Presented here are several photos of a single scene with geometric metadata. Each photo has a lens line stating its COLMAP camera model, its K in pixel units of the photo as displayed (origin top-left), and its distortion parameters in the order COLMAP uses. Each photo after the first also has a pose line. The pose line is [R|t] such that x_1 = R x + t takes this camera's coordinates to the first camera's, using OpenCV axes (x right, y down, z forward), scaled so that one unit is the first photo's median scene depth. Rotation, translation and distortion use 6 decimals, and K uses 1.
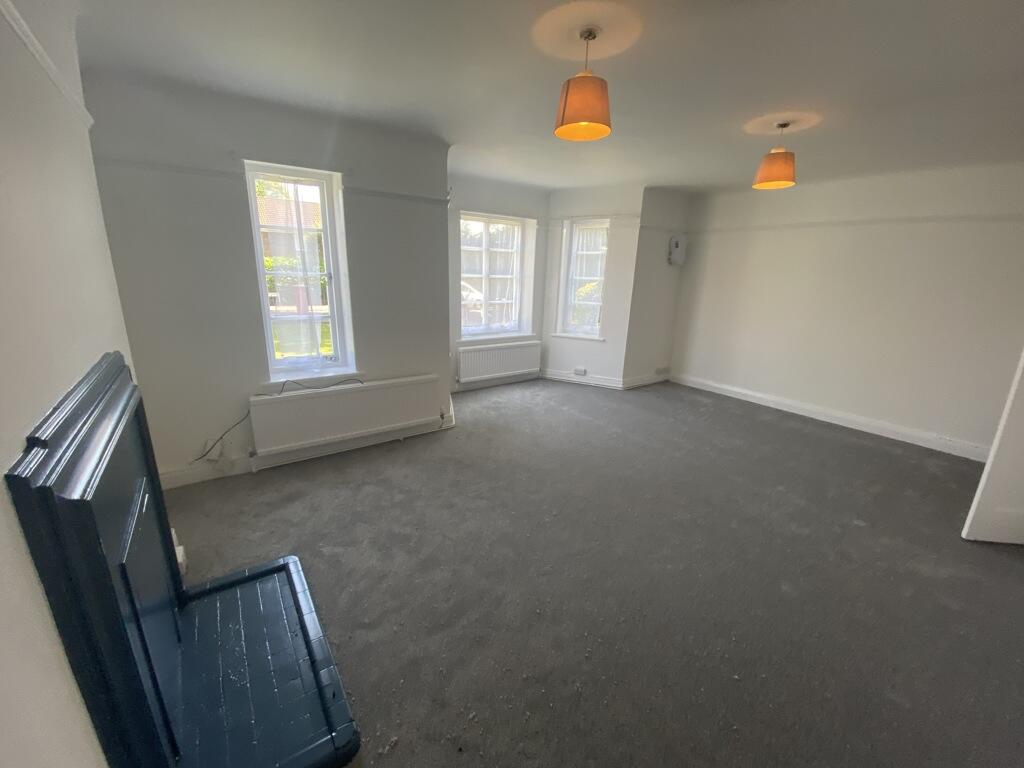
lens RADIAL K [[411.1, 0, 510.1], [0, 411.1, 385.6], [0, 0, 1]] dist [0.041020, -0.033880]
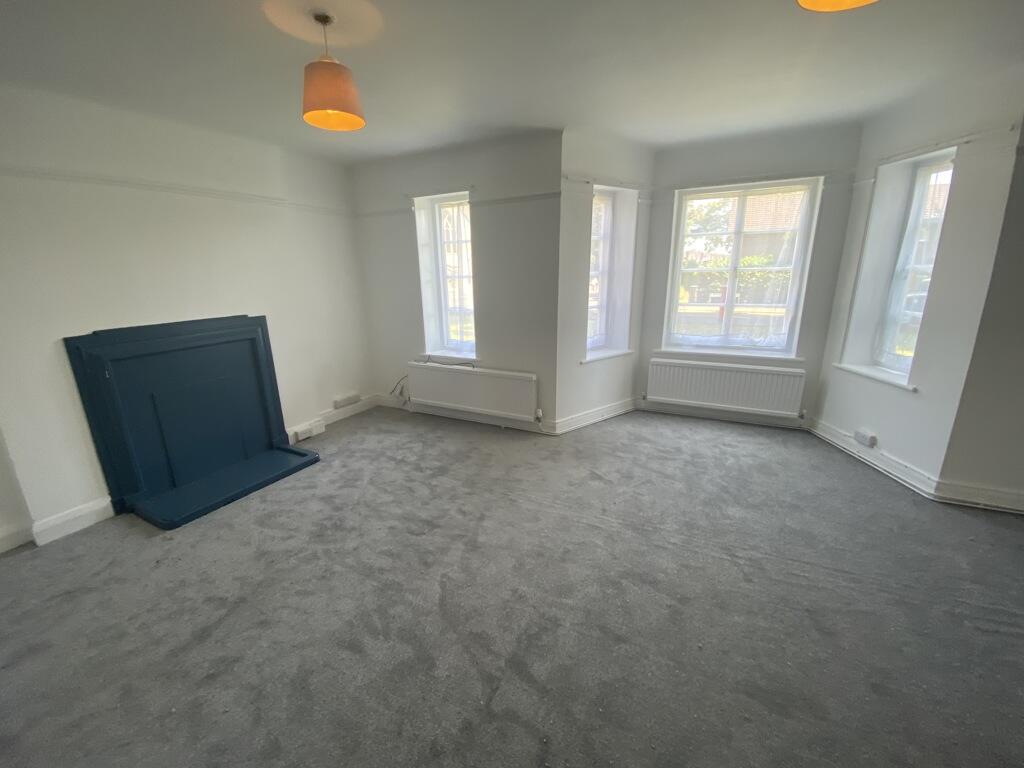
lens RADIAL K [[411.1, 0, 510.1], [0, 411.1, 385.6], [0, 0, 1]] dist [0.041020, -0.033880]
pose [[0.450024, 0.204948, -0.869181, 0.542376], [-0.207551, 0.970660, 0.121415, -0.090822], [0.868563, 0.125759, 0.479357, 0.401223]]
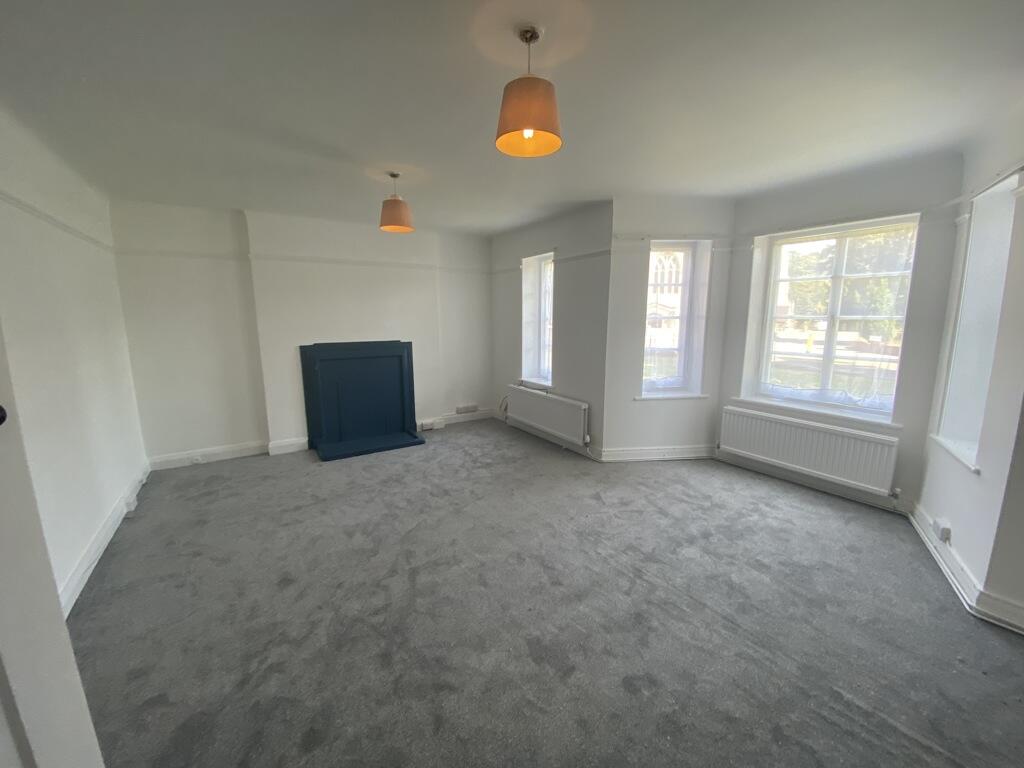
lens RADIAL K [[411.1, 0, 510.1], [0, 411.1, 385.6], [0, 0, 1]] dist [0.041020, -0.033880]
pose [[-0.065507, 0.142873, -0.987571, 0.773048], [-0.262792, 0.952288, 0.155200, -0.161496], [0.962626, 0.269692, -0.024835, 0.679858]]
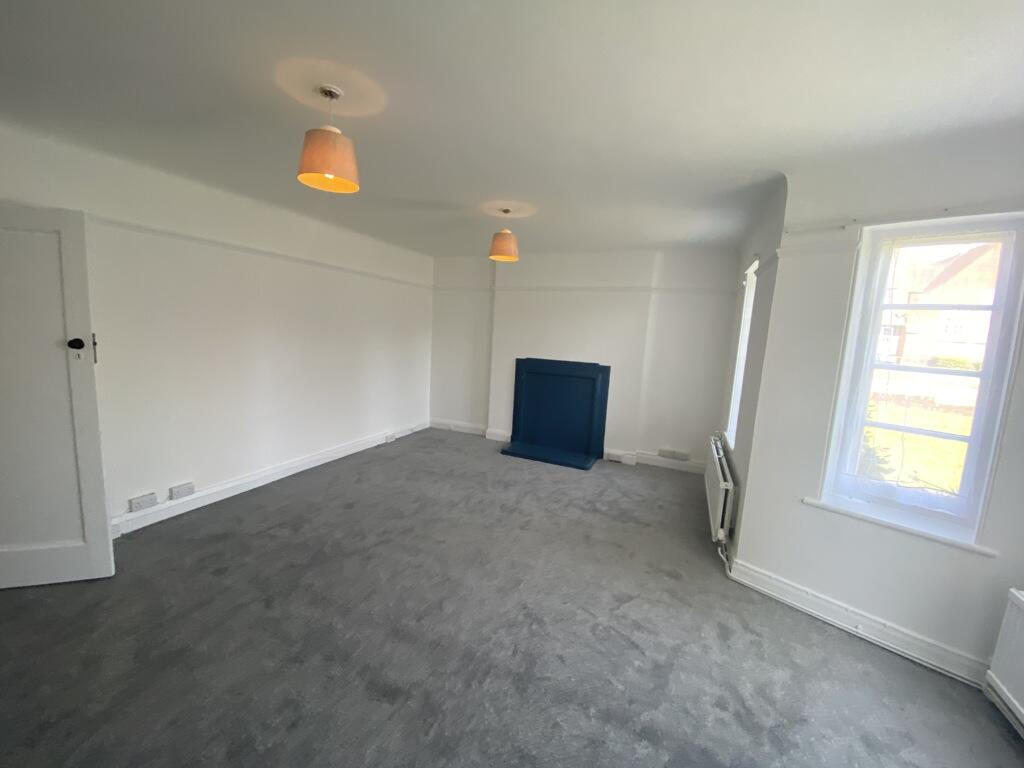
lens RADIAL K [[411.1, 0, 510.1], [0, 411.1, 385.6], [0, 0, 1]] dist [0.041020, -0.033880]
pose [[-0.853087, -0.008393, -0.521702, 0.459471], [-0.218135, 0.914035, 0.341990, -0.299446], [0.473984, 0.405548, -0.781582, 1.109397]]
